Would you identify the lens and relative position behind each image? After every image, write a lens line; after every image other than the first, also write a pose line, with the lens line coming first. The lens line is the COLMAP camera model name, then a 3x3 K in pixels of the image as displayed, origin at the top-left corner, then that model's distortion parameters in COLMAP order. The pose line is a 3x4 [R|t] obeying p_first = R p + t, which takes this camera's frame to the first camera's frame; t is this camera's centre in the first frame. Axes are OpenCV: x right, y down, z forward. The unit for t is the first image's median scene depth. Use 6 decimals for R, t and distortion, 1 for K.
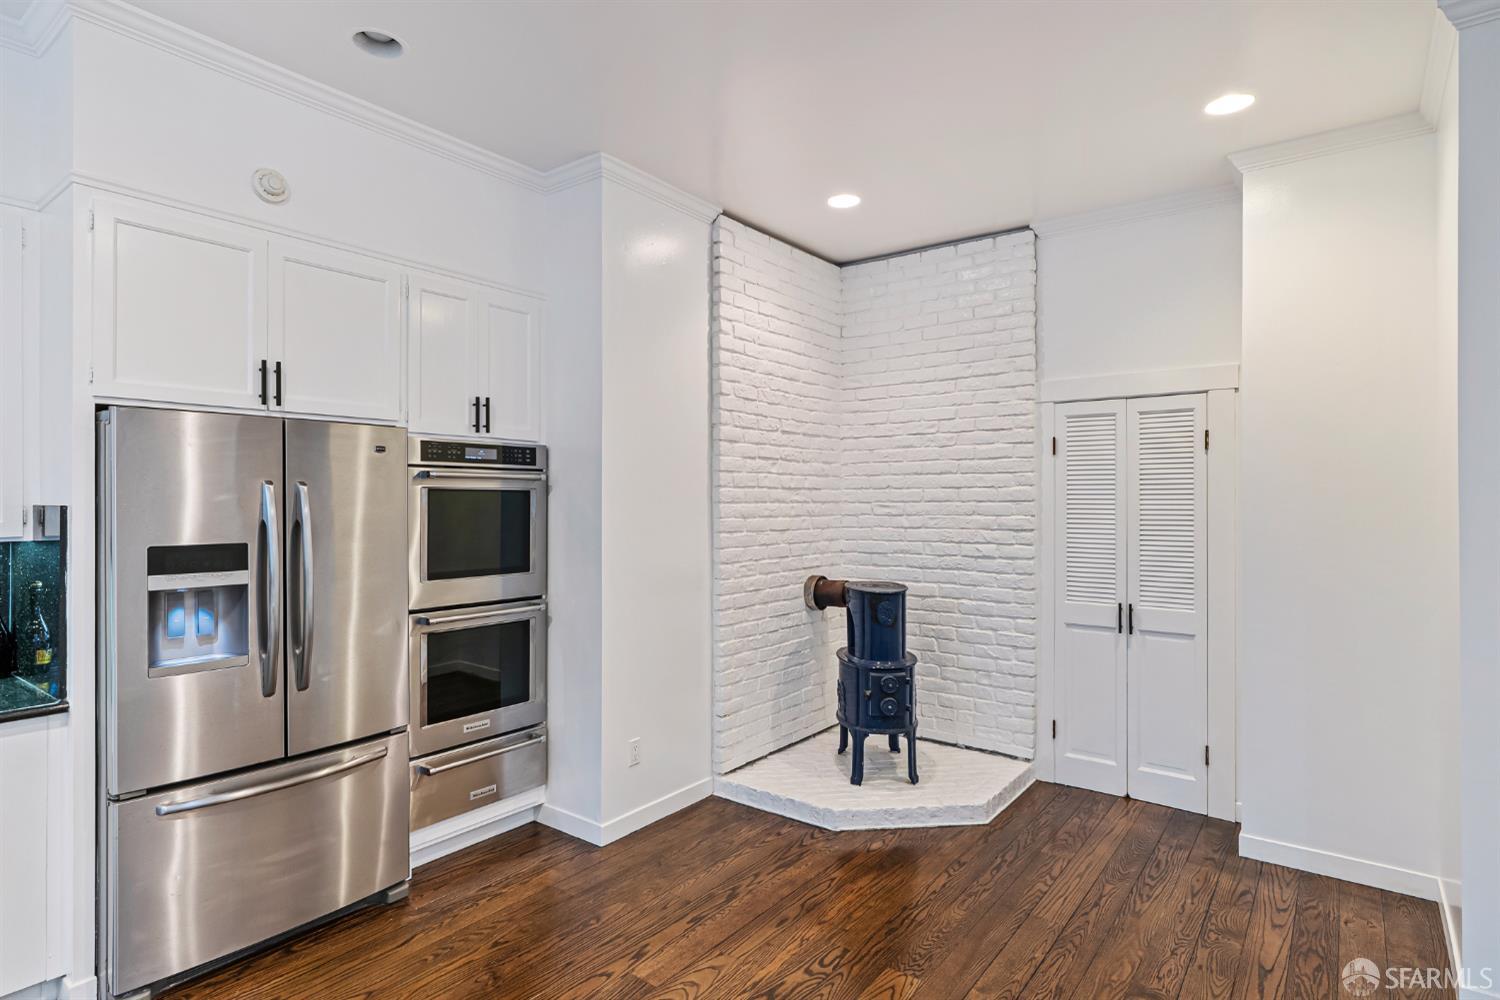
lens RADIAL K [[796.0, 0, 750.0], [0, 796.0, 500.0], [0, 0, 1]] dist [-0.002093, 0.000061]
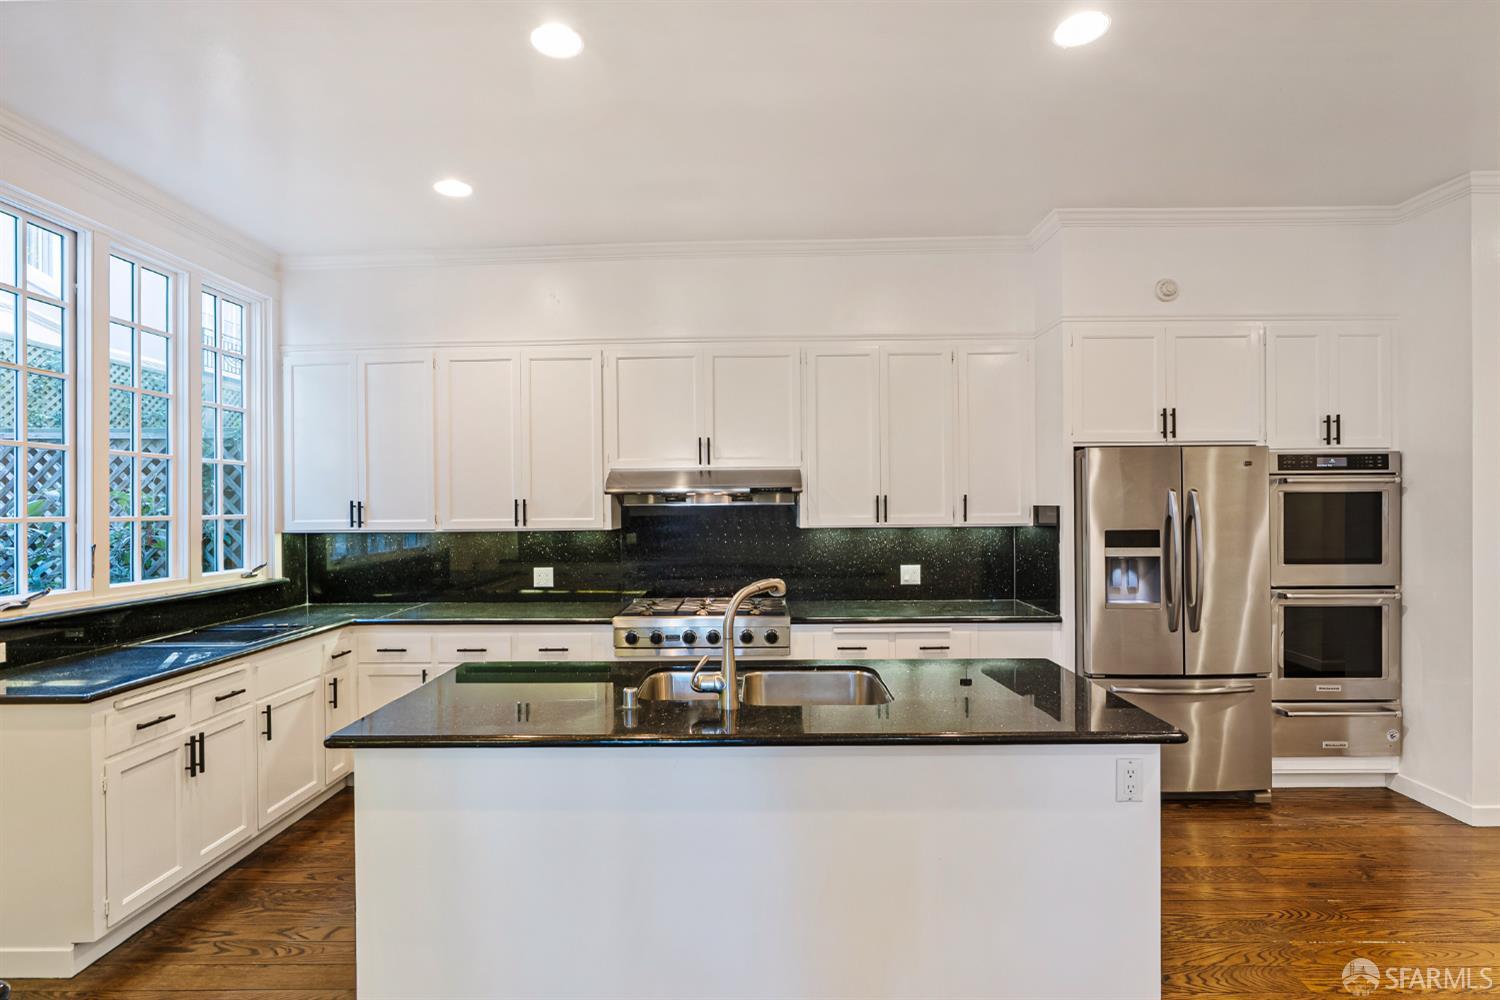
lens RADIAL K [[728.5, 0, 748.1], [0, 728.5, 507.6], [0, 0, 1]] dist [-0.000521, 0.000588]
pose [[0.597885, 0.000035, -0.801582, 0.016058], [0.006467, 0.999967, 0.004868, -0.000588], [0.801556, -0.008094, 0.597865, -0.378414]]
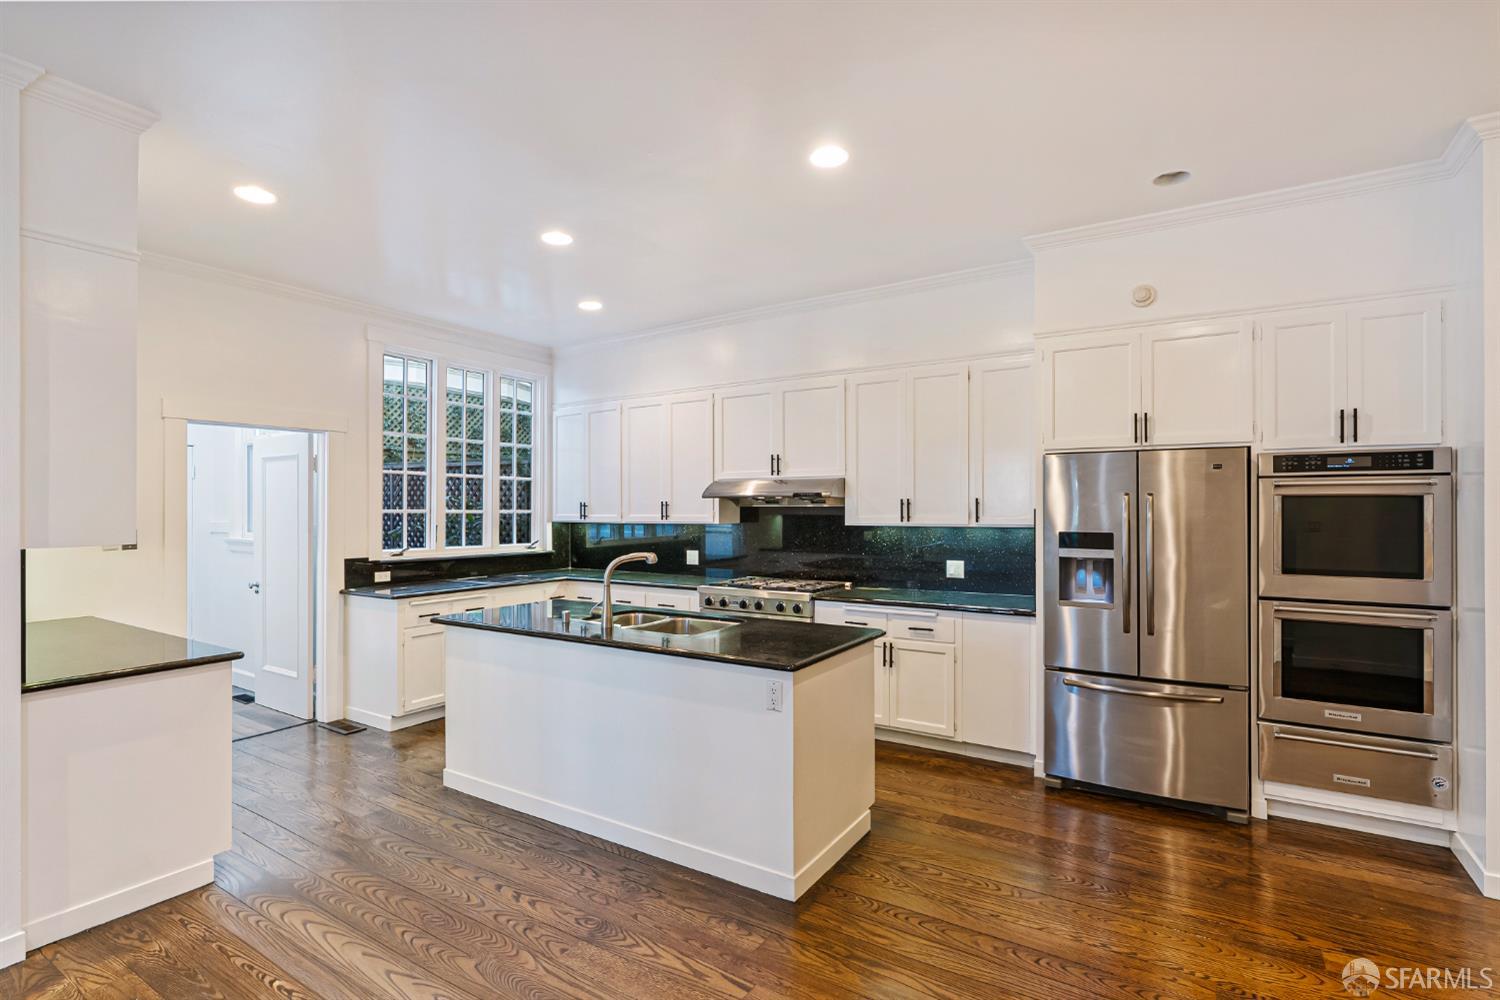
lens RADIAL K [[713.7, 0, 750.0], [0, 713.7, 500.0], [0, 0, 1]] dist [-0.000197, 0.000445]
pose [[0.092375, -0.007376, -0.995697, 0.569759], [0.001466, 0.999972, -0.007272, -0.001521], [0.995723, -0.000788, 0.092383, 0.118215]]
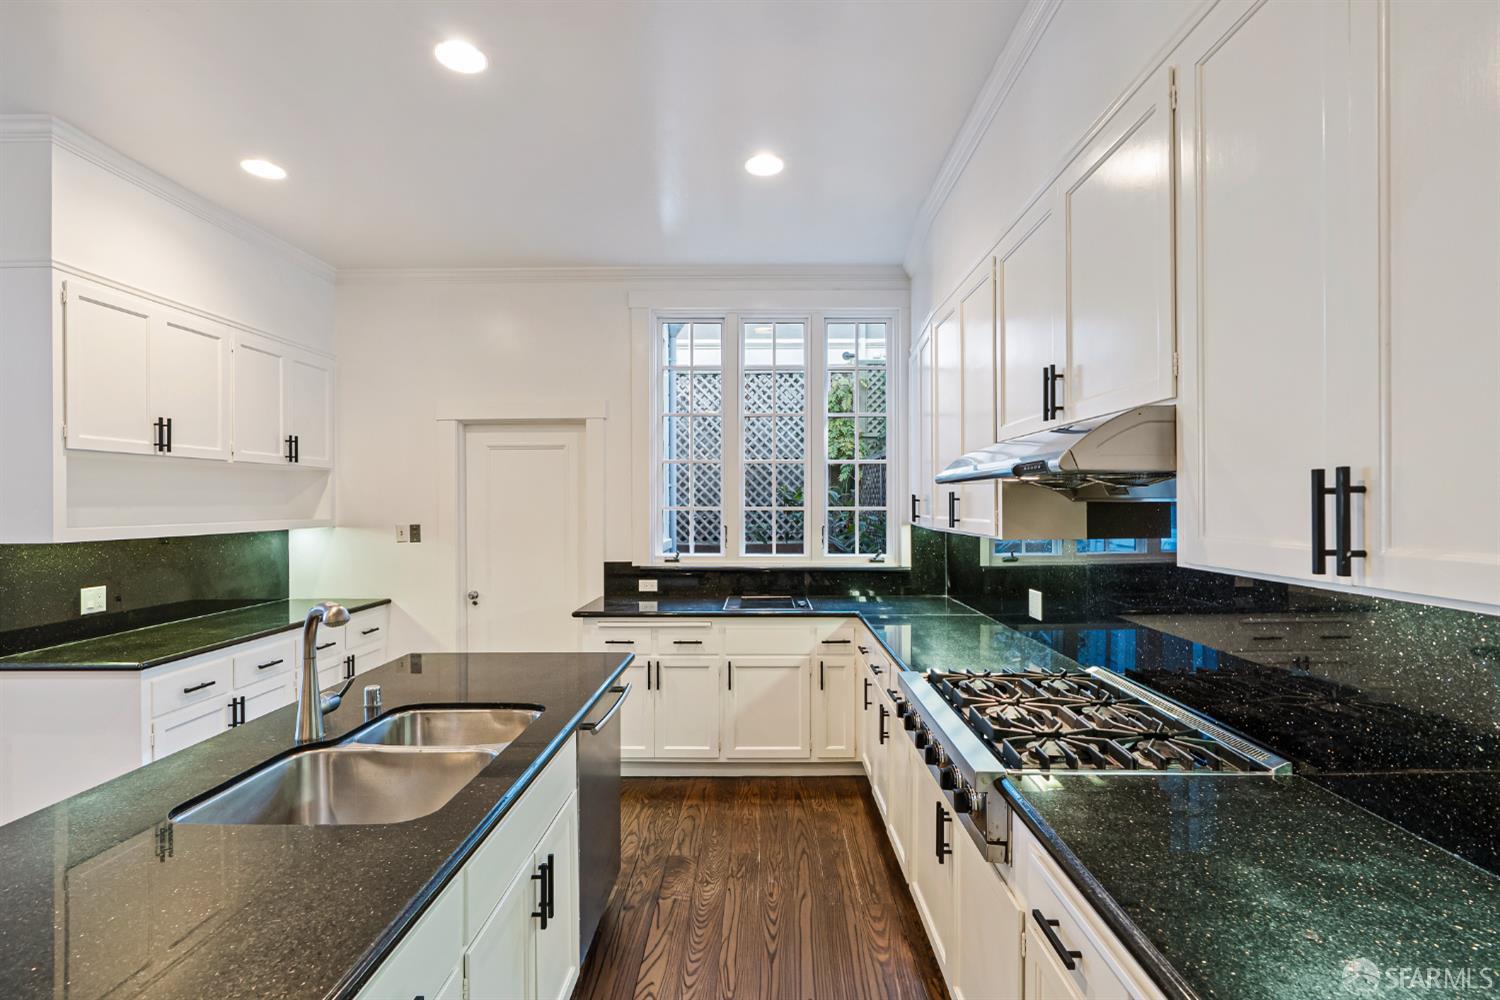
lens RADIAL K [[713.7, 0, 750.0], [0, 713.7, 500.0], [0, 0, 1]] dist [-0.000197, 0.000445]
pose [[-0.805334, 0.006127, -0.592789, -0.478811], [0.009463, 0.999952, -0.002520, -0.000618], [0.592745, -0.007639, -0.805354, 0.674420]]
